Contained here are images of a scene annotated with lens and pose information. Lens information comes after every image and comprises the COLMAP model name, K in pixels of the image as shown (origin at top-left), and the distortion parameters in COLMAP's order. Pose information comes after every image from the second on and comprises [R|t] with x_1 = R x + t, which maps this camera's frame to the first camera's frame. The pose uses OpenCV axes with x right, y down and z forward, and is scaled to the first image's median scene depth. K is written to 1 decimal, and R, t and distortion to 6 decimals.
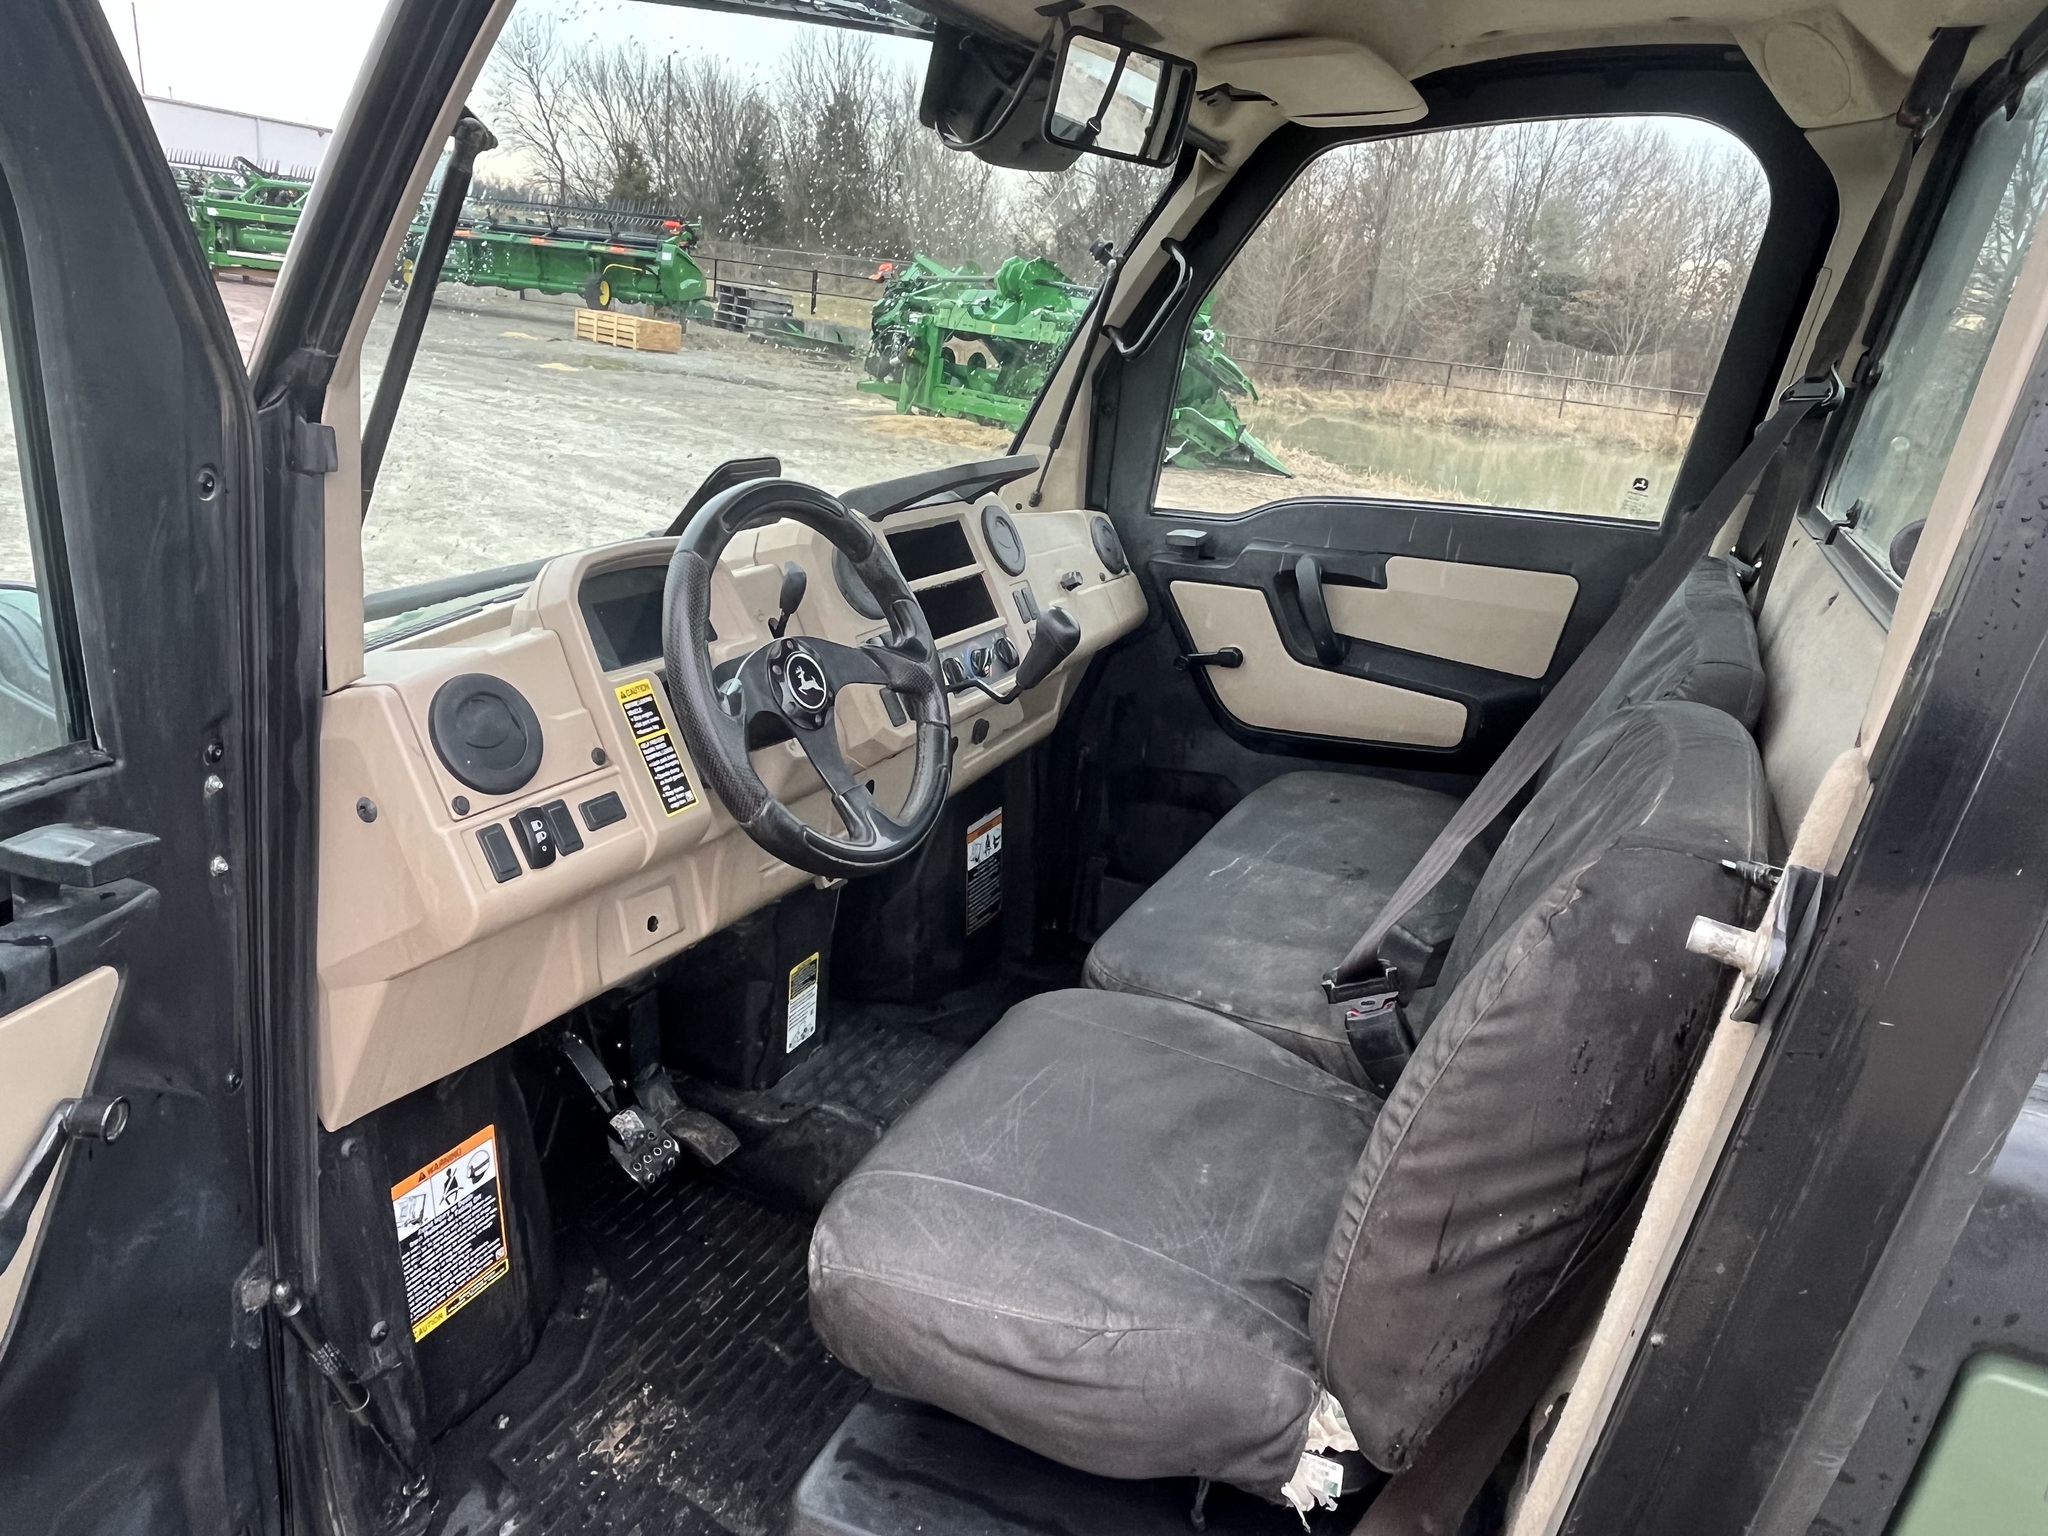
lens RADIAL K [[1389.0, 0, 1025.0], [0, 1389.0, 760.8], [0, 0, 1]] dist [-0.000470, -0.008412]
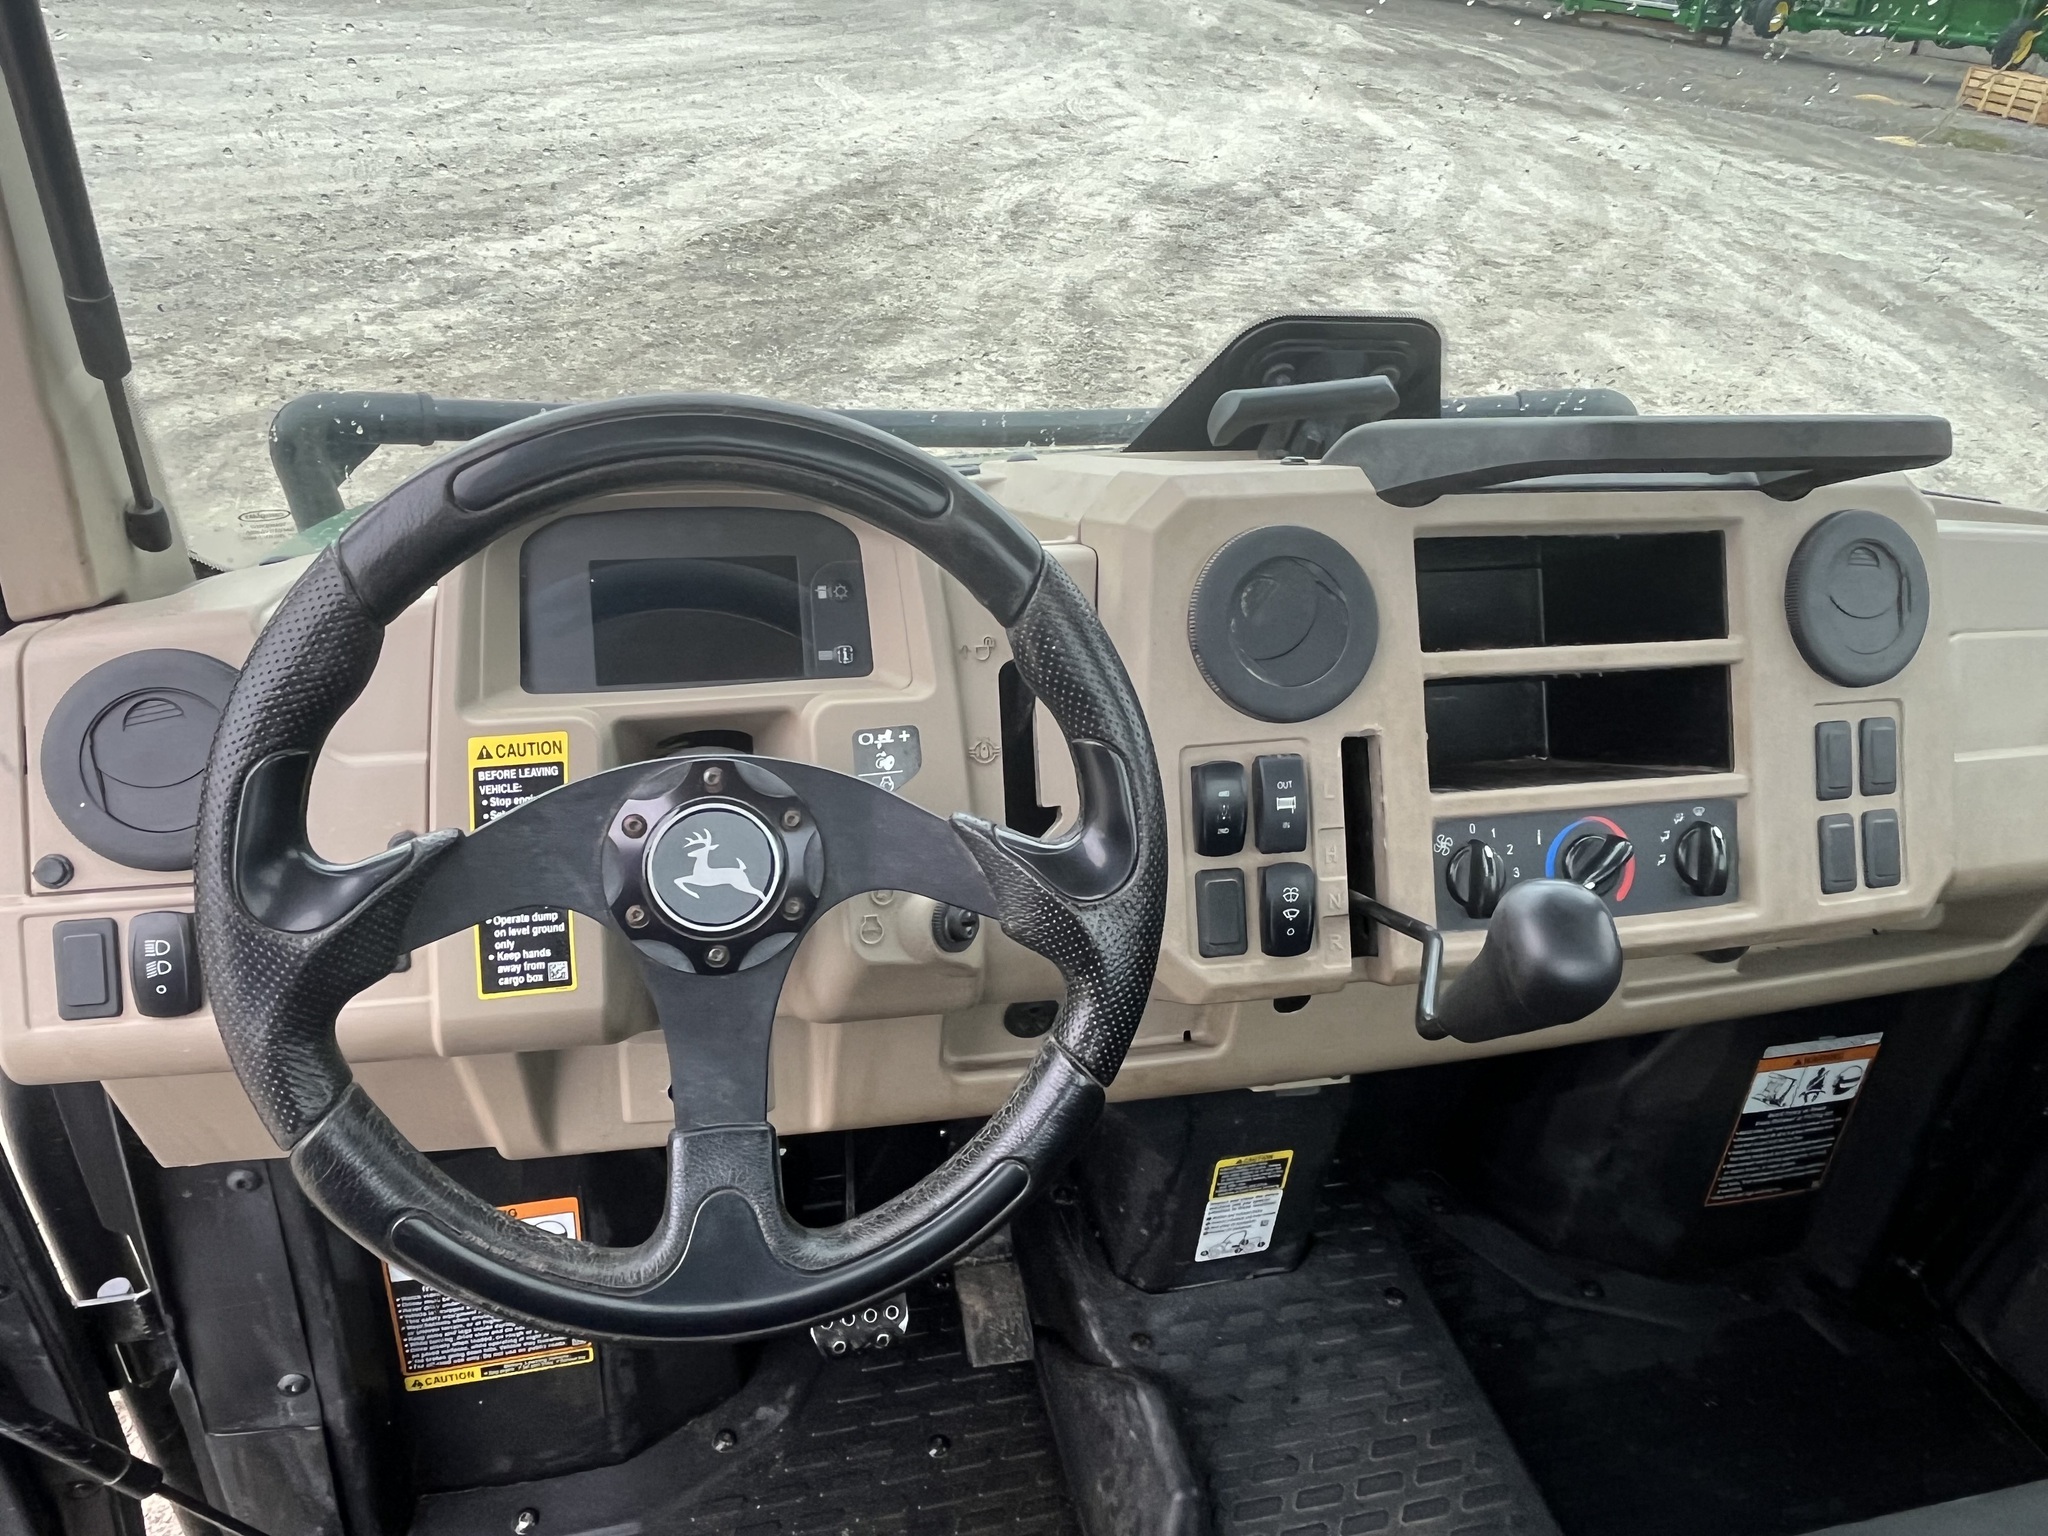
lens RADIAL K [[1372.0, 0, 988.0], [0, 1372.0, 748.2], [0, 0, 1]] dist [-0.005381, 0.004321]
pose [[0.623097, 0.368071, -0.690126, 0.116954], [-0.262129, 0.929594, 0.259118, -0.146399], [0.736911, 0.019447, 0.675710, 0.496281]]
